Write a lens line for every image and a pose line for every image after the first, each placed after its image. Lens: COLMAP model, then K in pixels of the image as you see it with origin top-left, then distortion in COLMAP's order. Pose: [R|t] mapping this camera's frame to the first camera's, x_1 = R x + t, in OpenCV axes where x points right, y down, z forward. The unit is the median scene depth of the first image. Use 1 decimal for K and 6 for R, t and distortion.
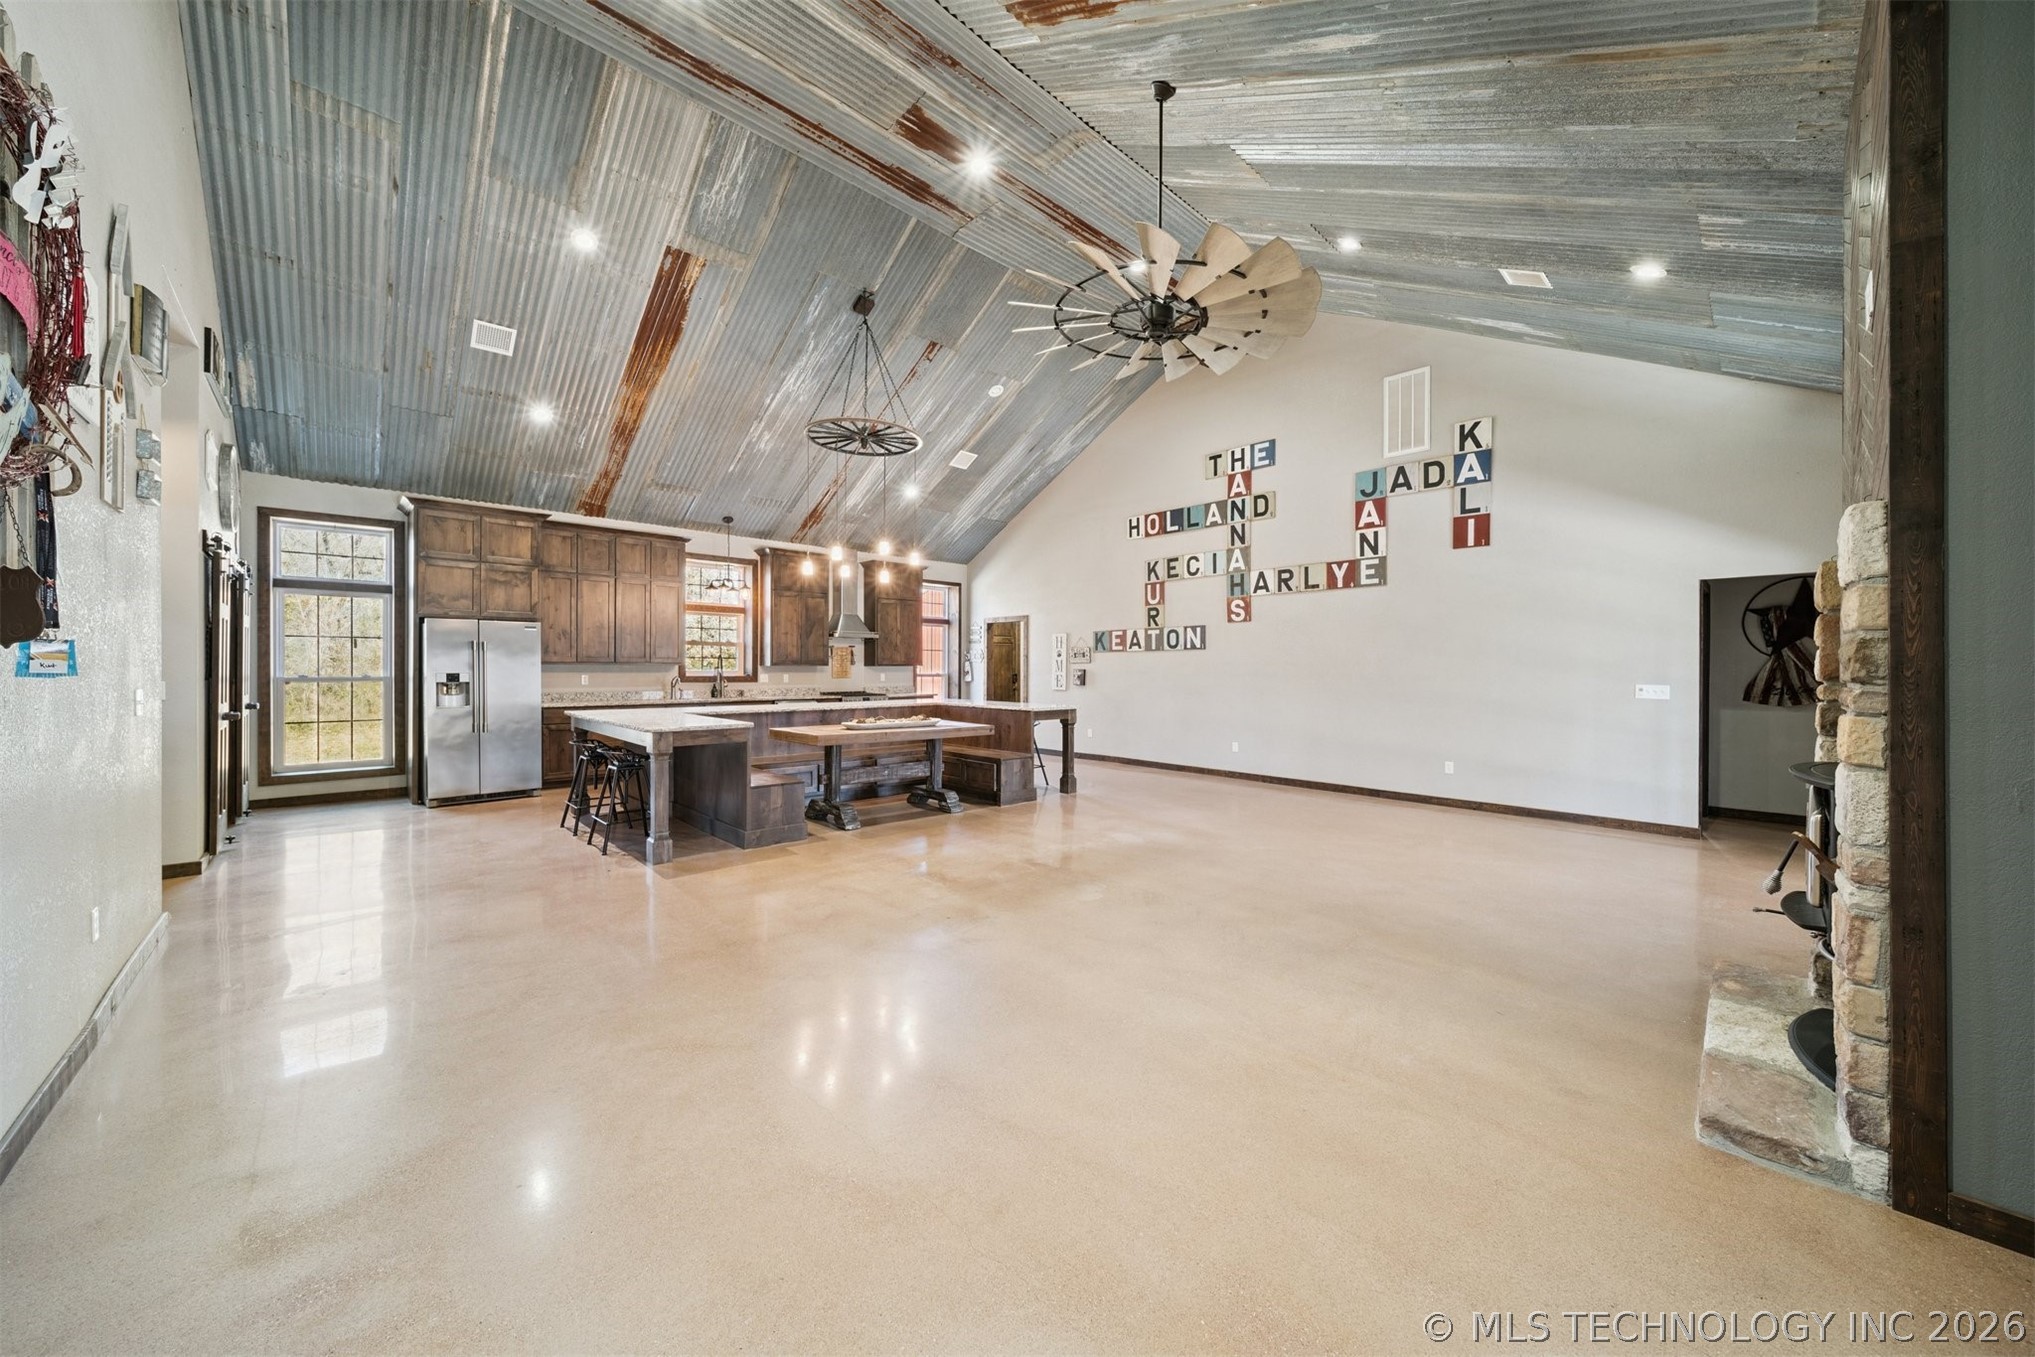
lens RADIAL K [[711.6, 0, 1001.3], [0, 711.6, 669.0], [0, 0, 1]] dist [-0.000710, -0.000264]
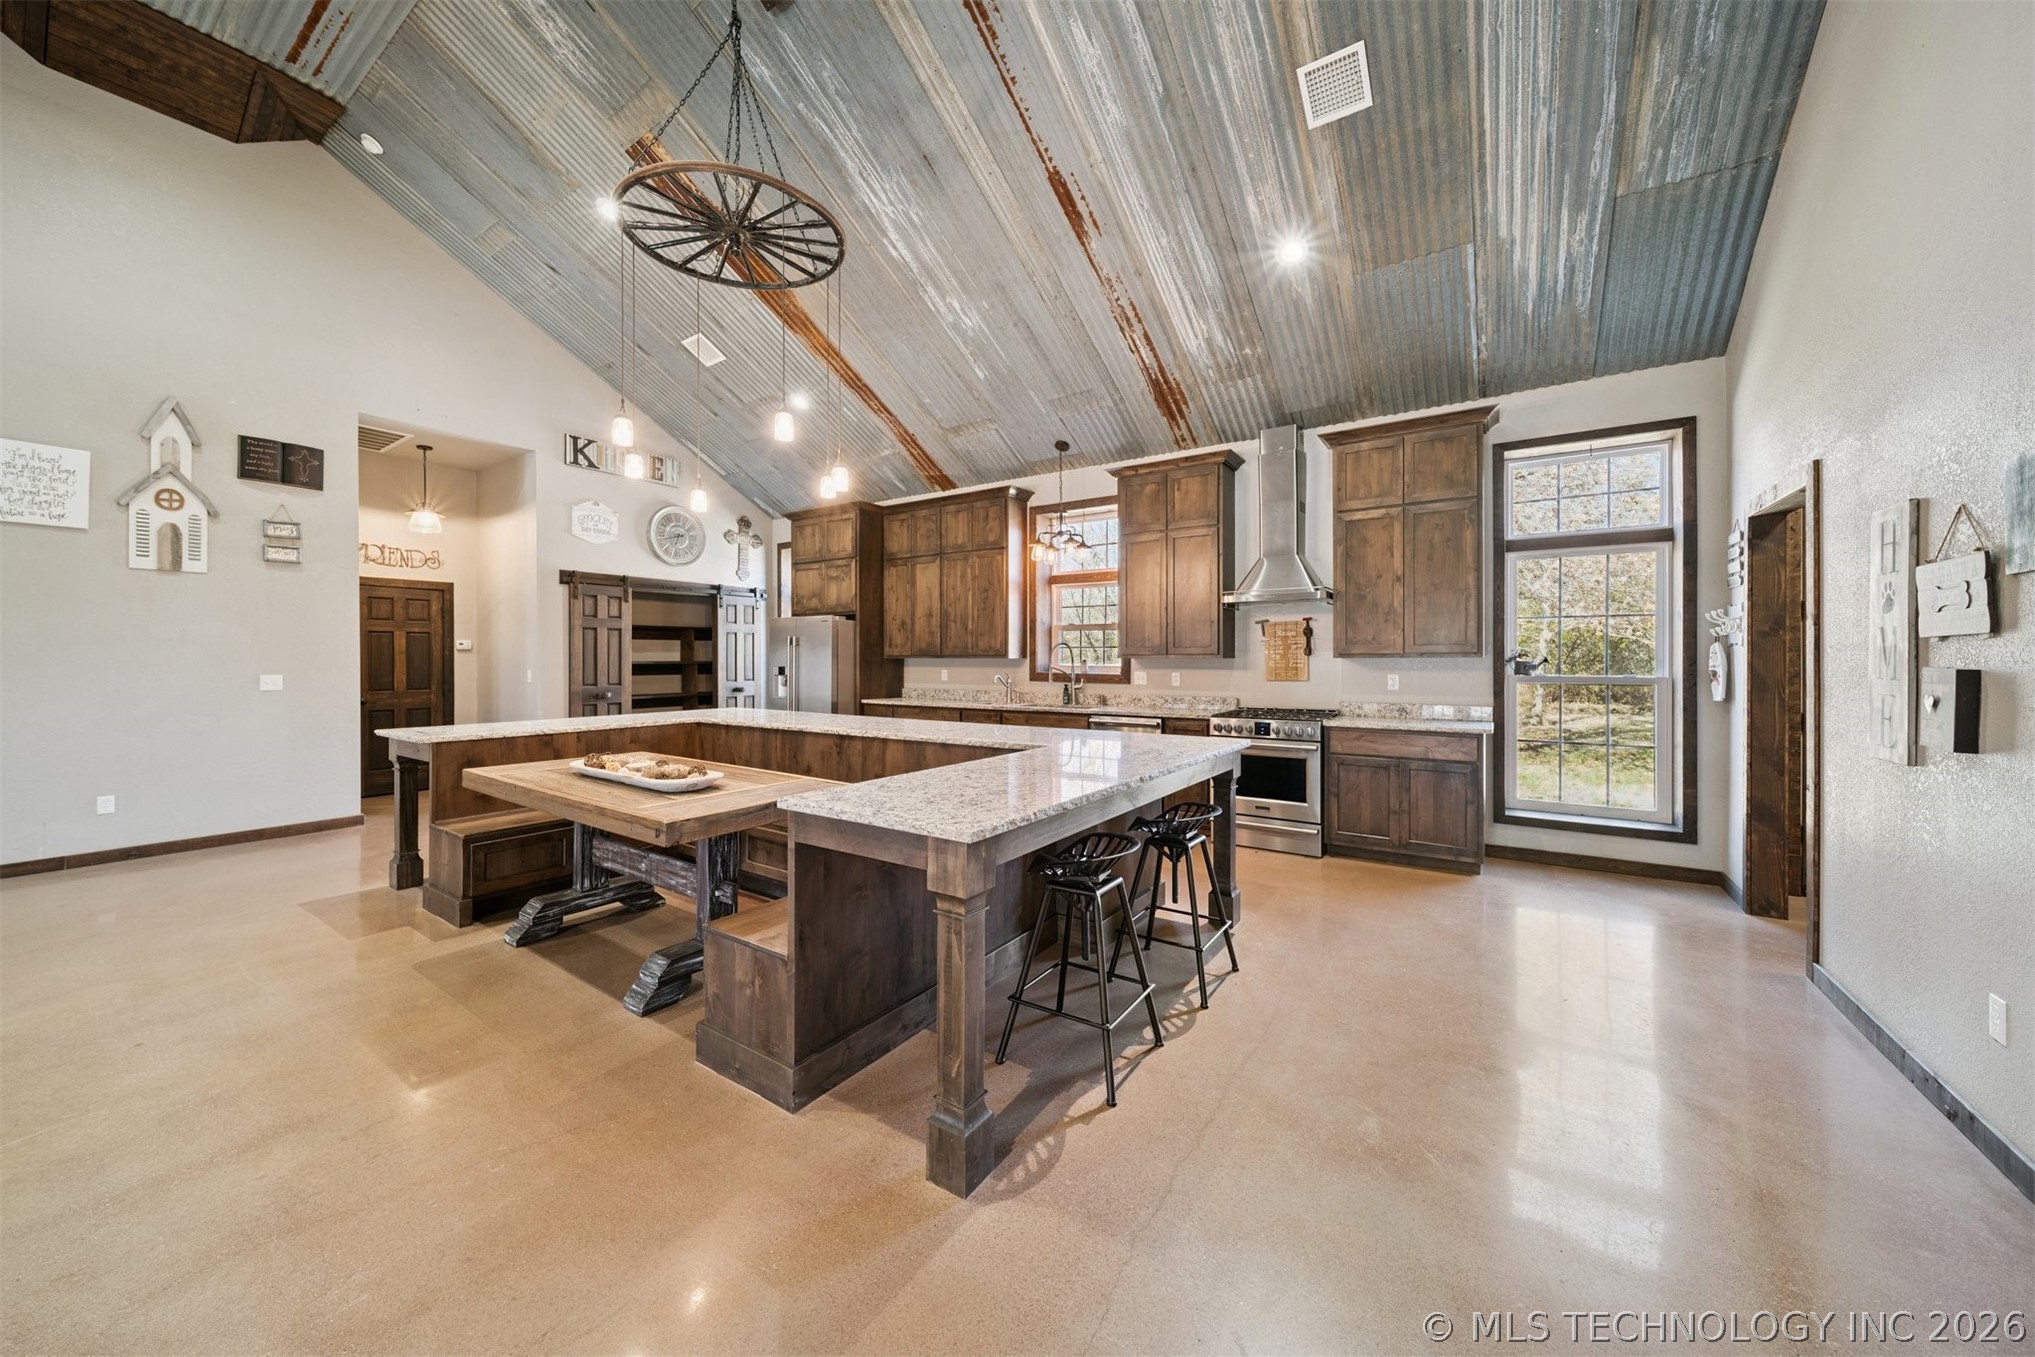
lens RADIAL K [[718.8, 0, 997.7], [0, 718.8, 660.0], [0, 0, 1]] dist [0.001263, 0.000030]
pose [[0.215874, -0.000680, -0.976421, 0.319792], [0.000034, 1.000000, -0.000689, -0.003178], [0.976421, 0.000116, 0.215874, 0.903744]]
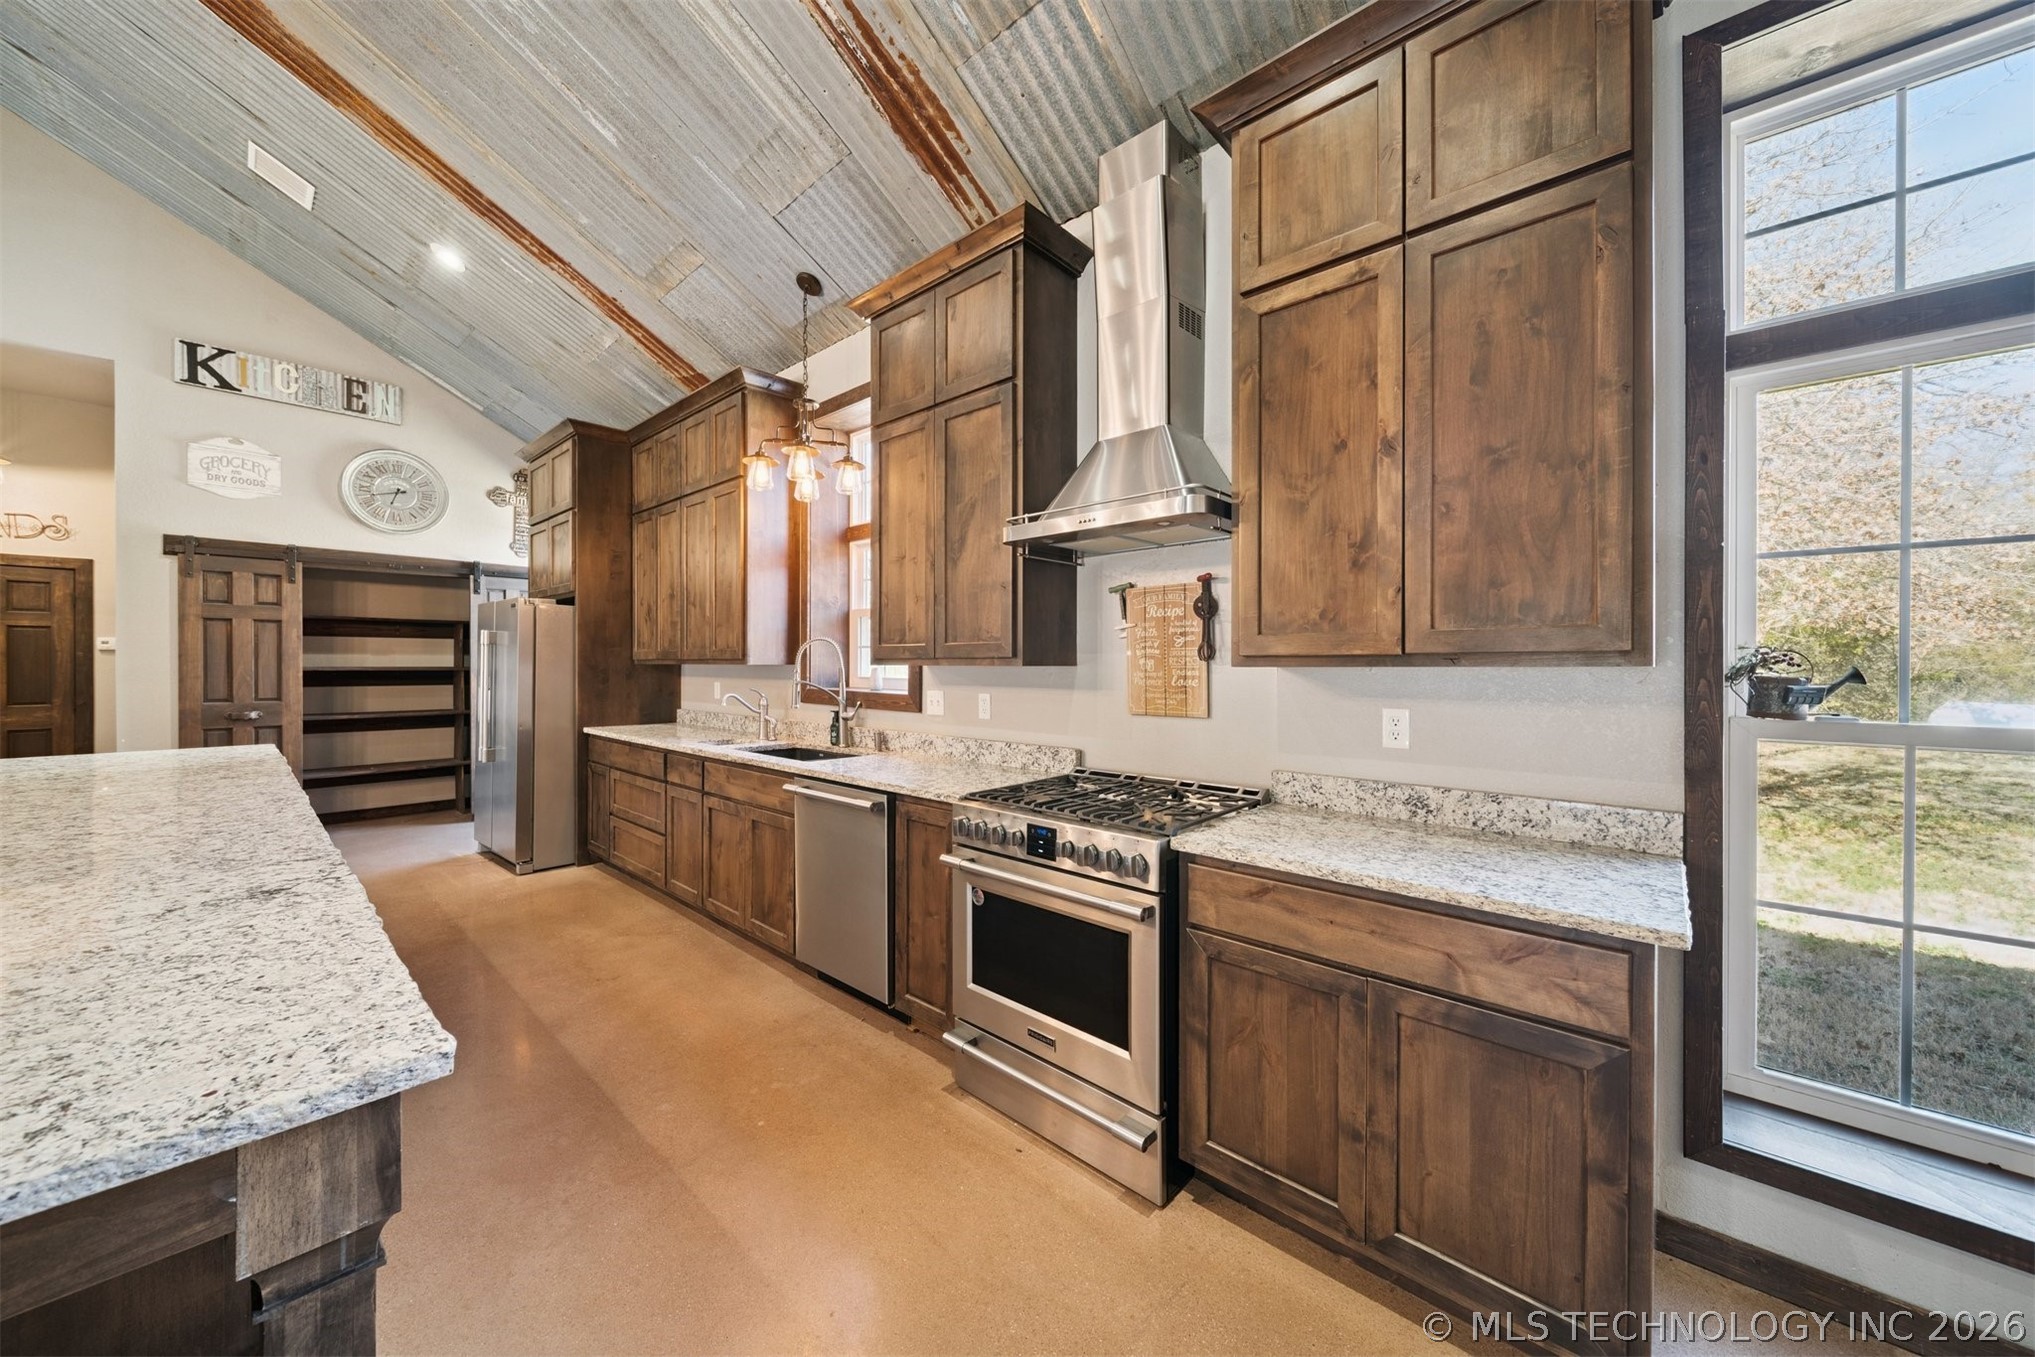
lens RADIAL K [[716.1, 0, 1003.0], [0, 716.1, 665.7], [0, 0, 1]] dist [-0.000029, -0.000073]
pose [[0.081071, -0.000325, -0.996708, 0.009543], [-0.003875, 0.999992, -0.000641, -0.005314], [0.996701, 0.003914, 0.081069, 1.228330]]
